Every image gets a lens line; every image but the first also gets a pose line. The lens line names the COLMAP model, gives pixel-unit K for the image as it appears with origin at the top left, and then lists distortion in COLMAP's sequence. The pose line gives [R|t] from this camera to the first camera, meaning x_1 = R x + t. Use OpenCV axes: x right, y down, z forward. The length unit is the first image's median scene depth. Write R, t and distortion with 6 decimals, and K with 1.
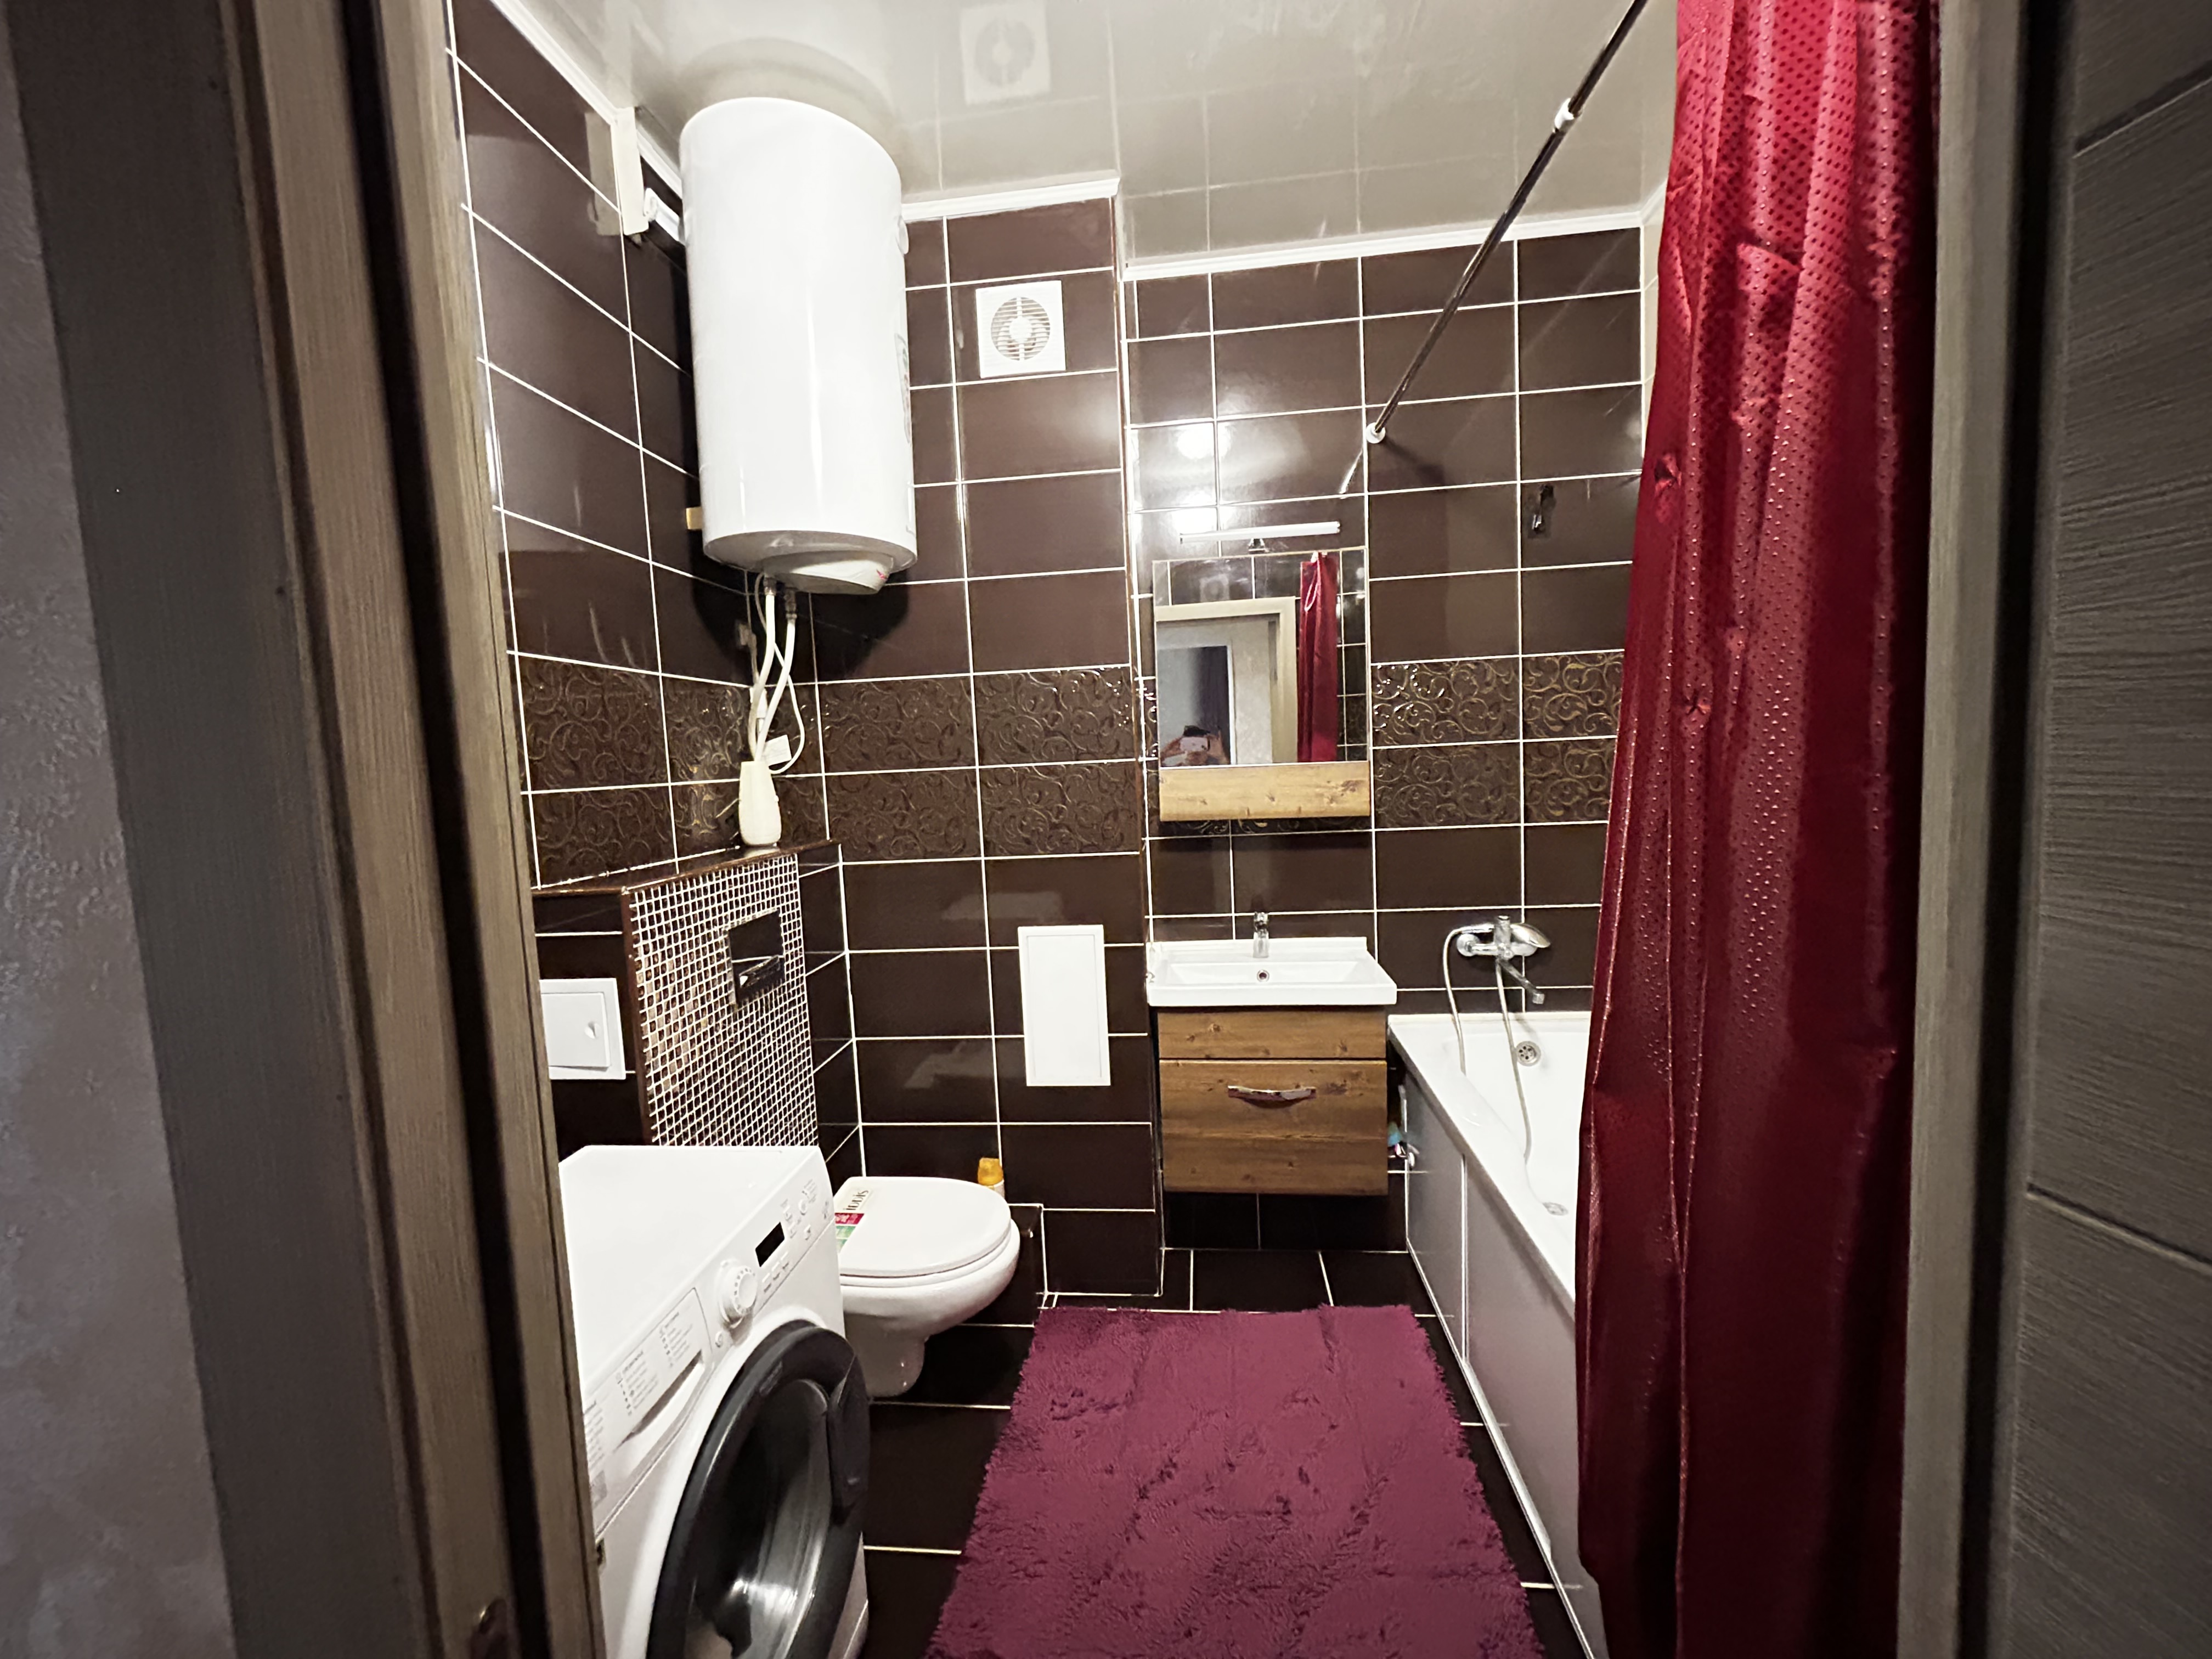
lens RADIAL K [[874.0, 0, 1113.0], [0, 874.0, 823.1], [0, 0, 1]] dist [-0.008678, -0.001389]
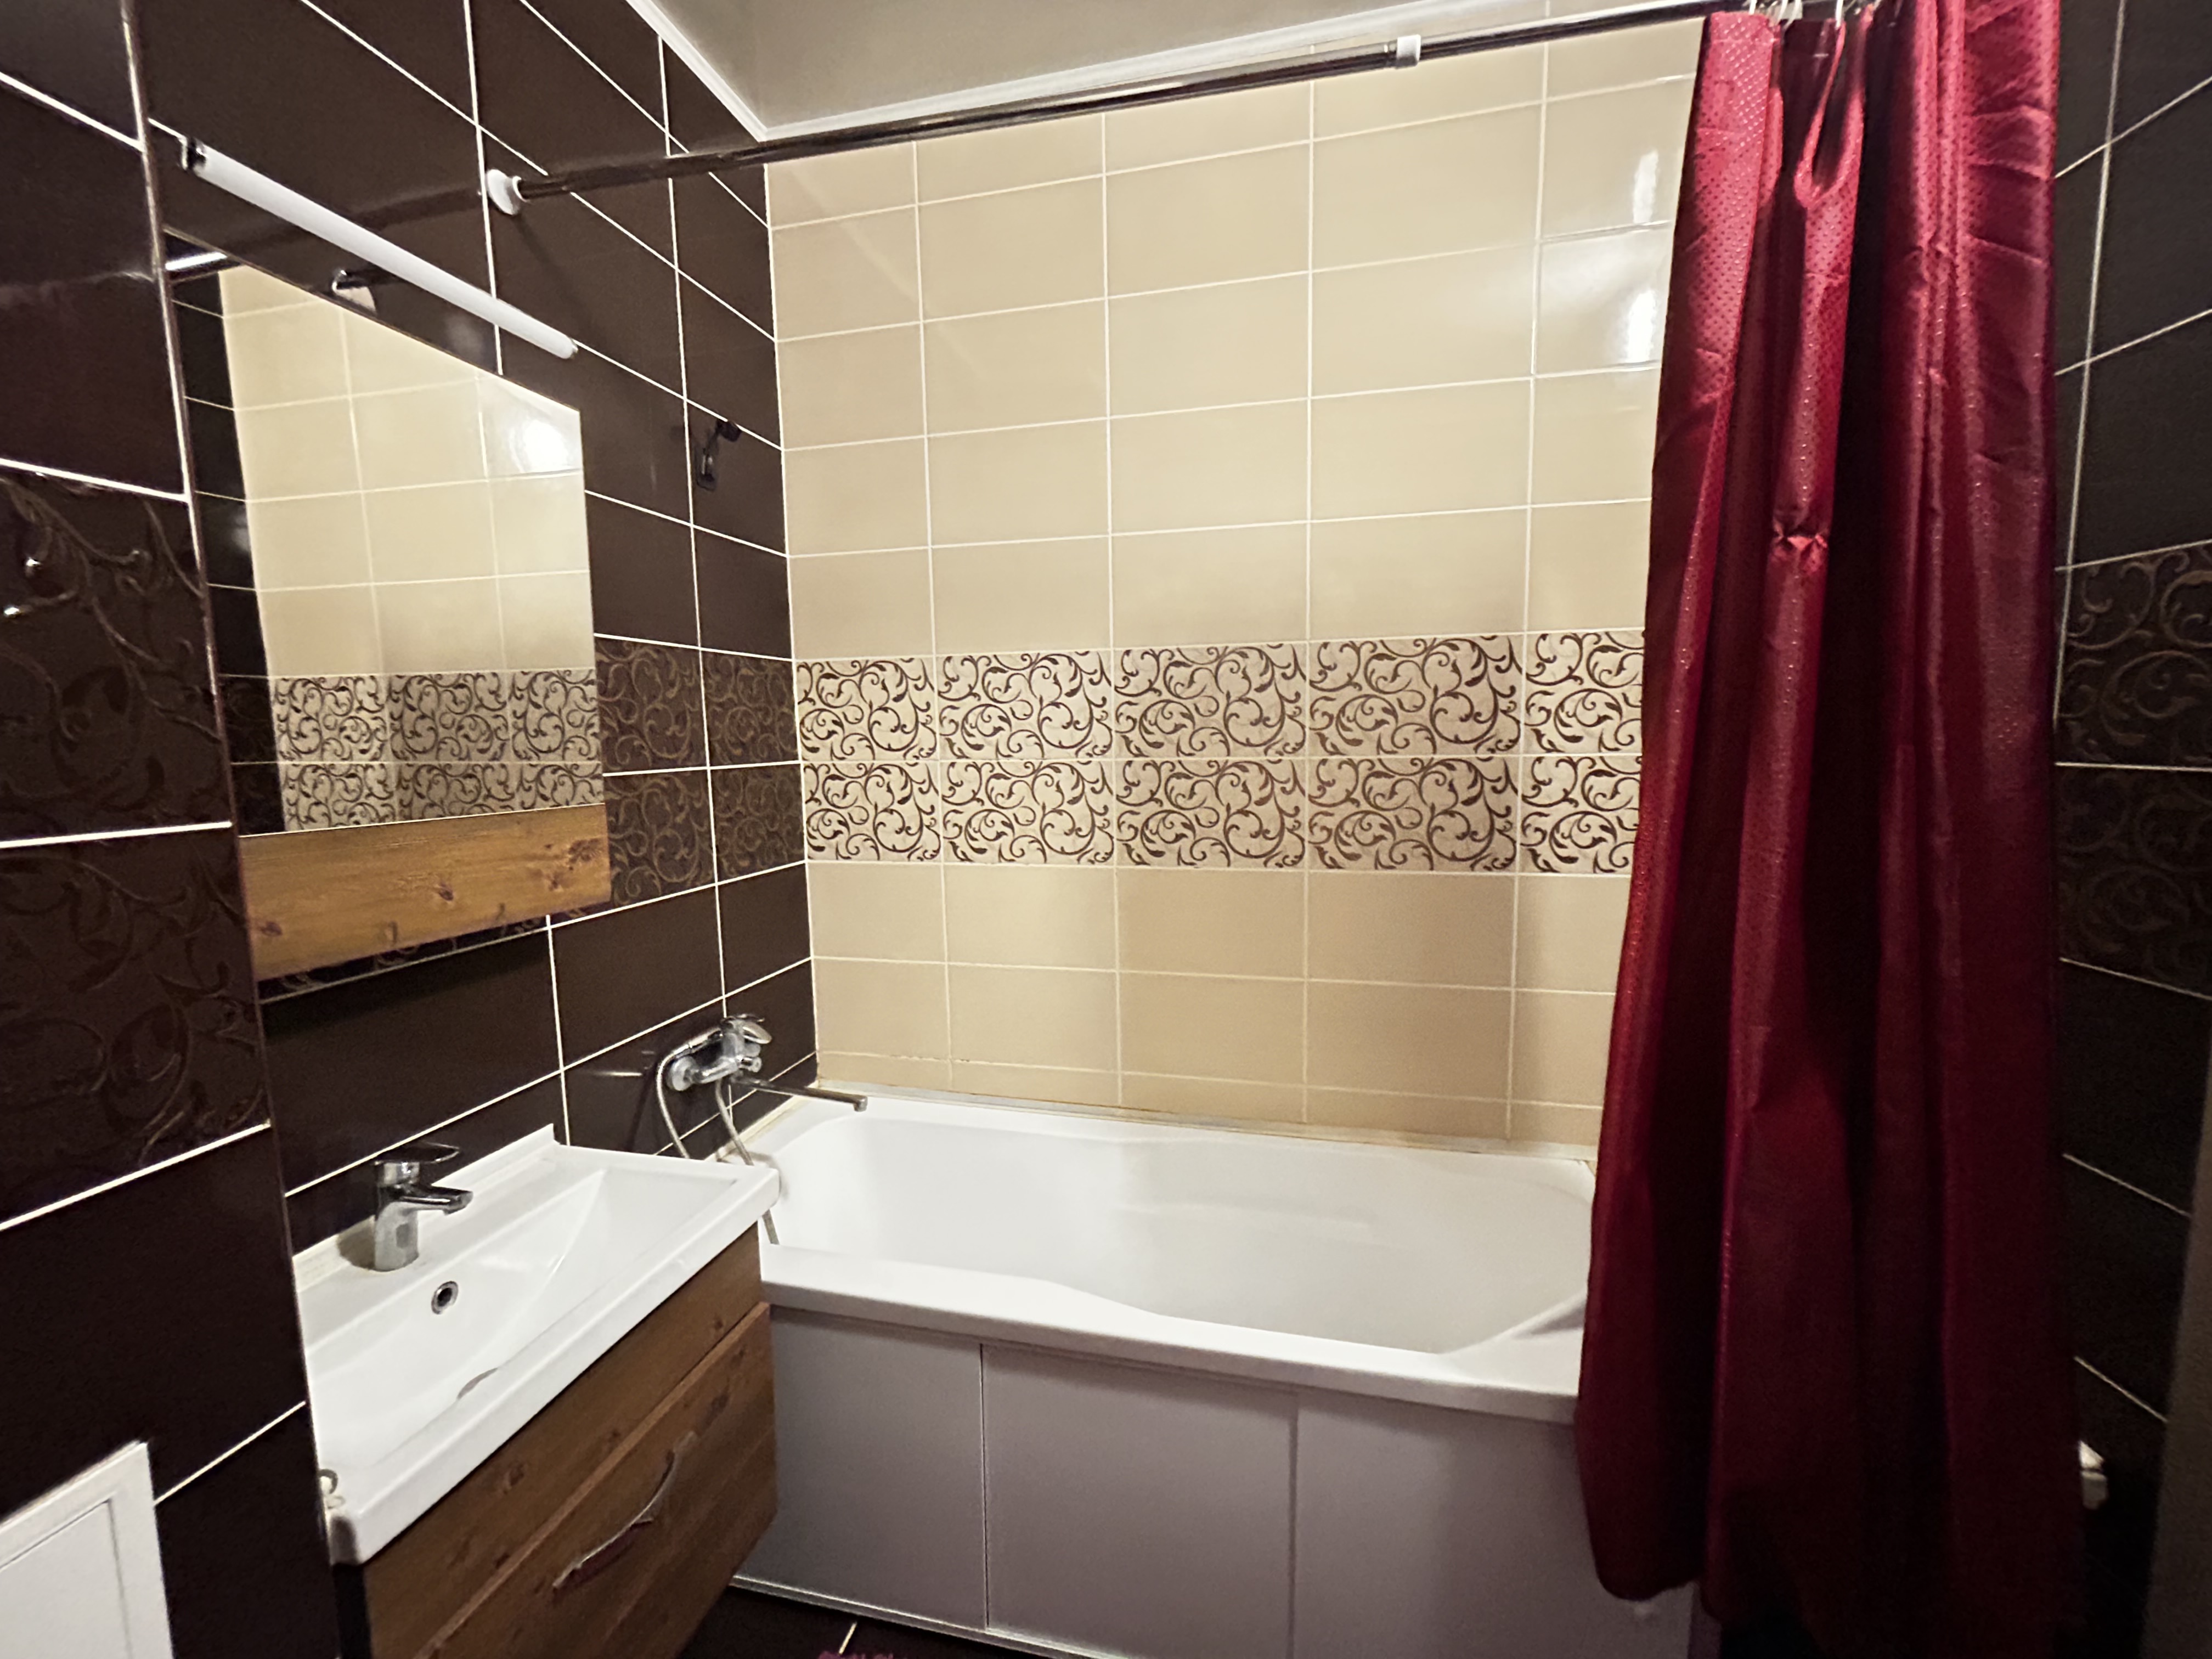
lens RADIAL K [[874.0, 0, 1107.5], [0, 874.0, 831.7], [0, 0, 1]] dist [-0.008678, -0.001389]
pose [[0.136881, -0.066058, 0.988383, -0.220268], [0.093295, 0.994199, 0.053526, -0.056076], [-0.986184, 0.084884, 0.142250, 0.648945]]
